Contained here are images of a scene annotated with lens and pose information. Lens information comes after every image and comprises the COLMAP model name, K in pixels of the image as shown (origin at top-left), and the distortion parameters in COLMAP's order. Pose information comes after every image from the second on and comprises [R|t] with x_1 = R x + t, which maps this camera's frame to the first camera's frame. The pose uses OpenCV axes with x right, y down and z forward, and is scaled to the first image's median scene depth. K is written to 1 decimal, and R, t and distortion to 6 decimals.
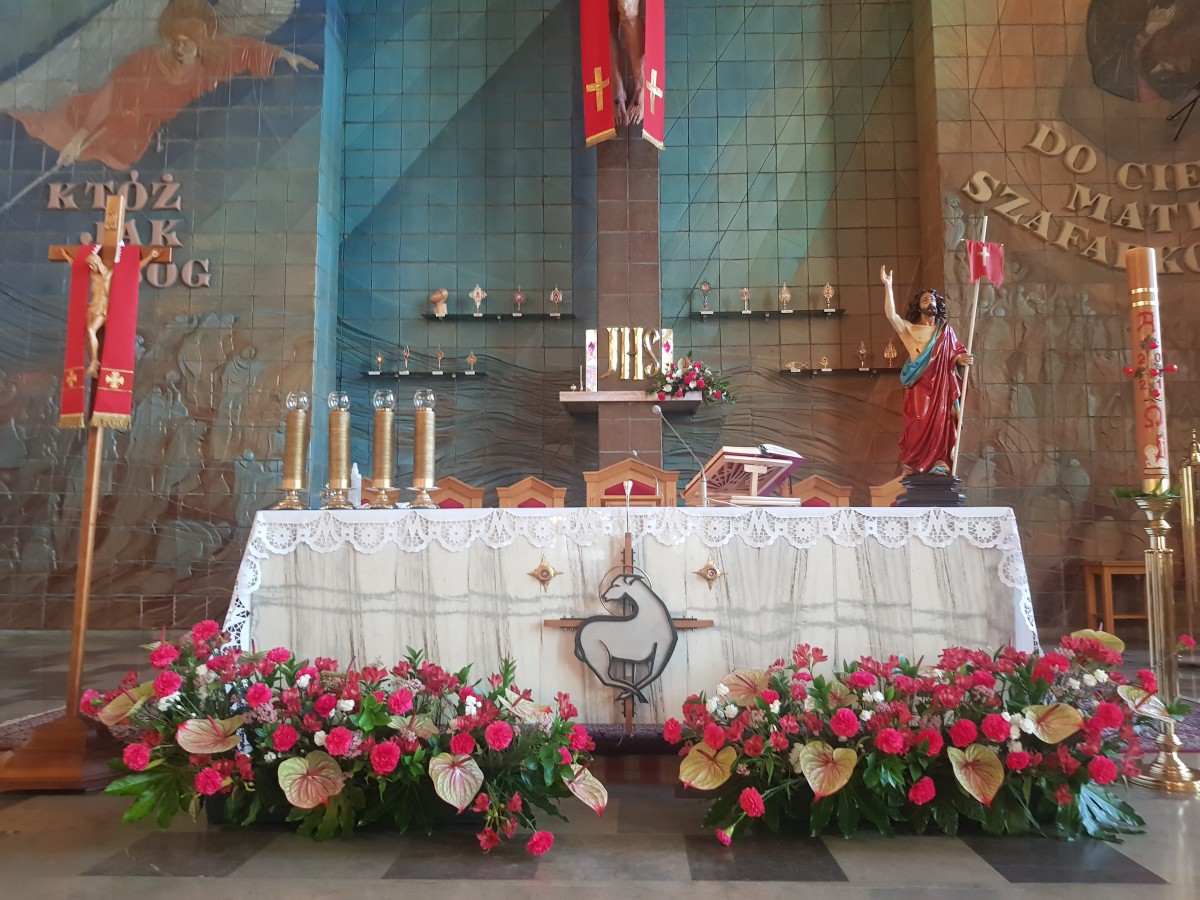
lens RADIAL K [[928.3, 0, 608.2], [0, 928.3, 447.4], [0, 0, 1]] dist [0.054063, -0.091411]
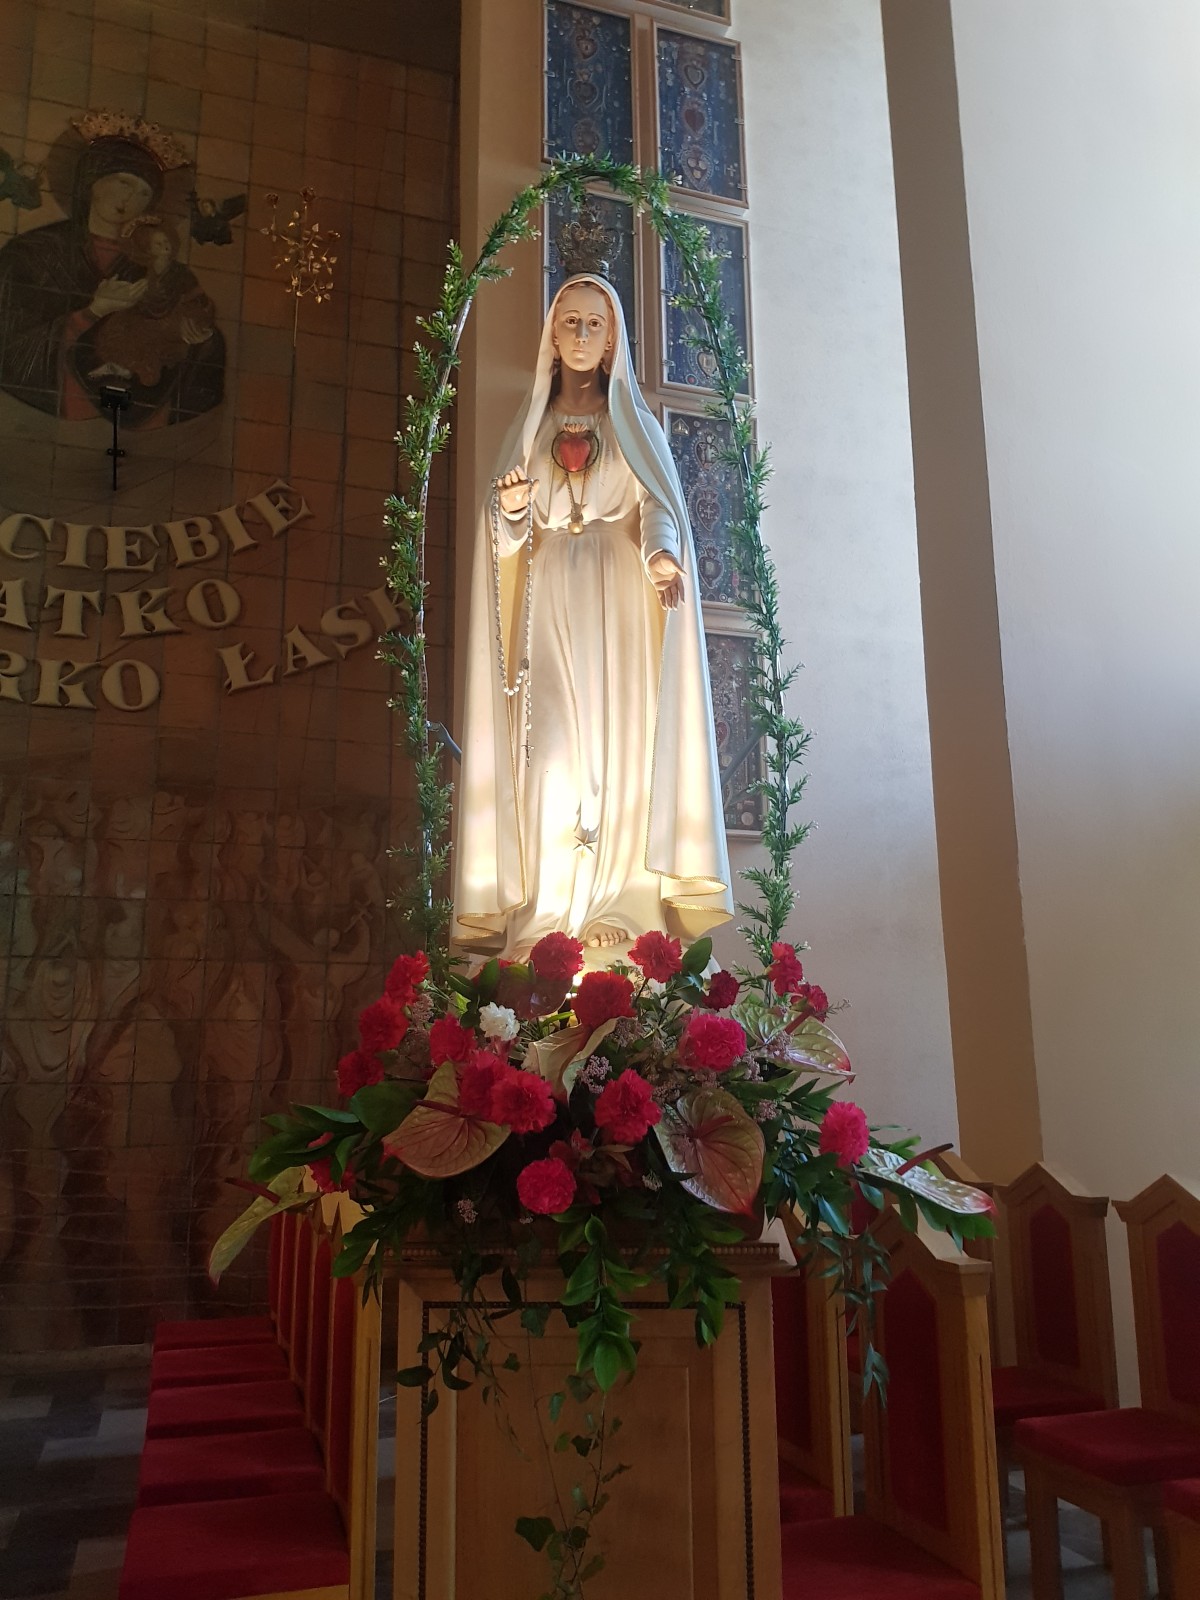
lens RADIAL K [[1237.7, 0, 610.8], [0, 1237.7, 802.9], [0, 0, 1]] dist [0.054063, -0.091411]
pose [[0.936765, 0.068329, 0.343224, 0.645380], [-0.027577, 0.992117, -0.122244, -0.041837], [-0.348872, 0.105049, 0.931264, 0.171033]]
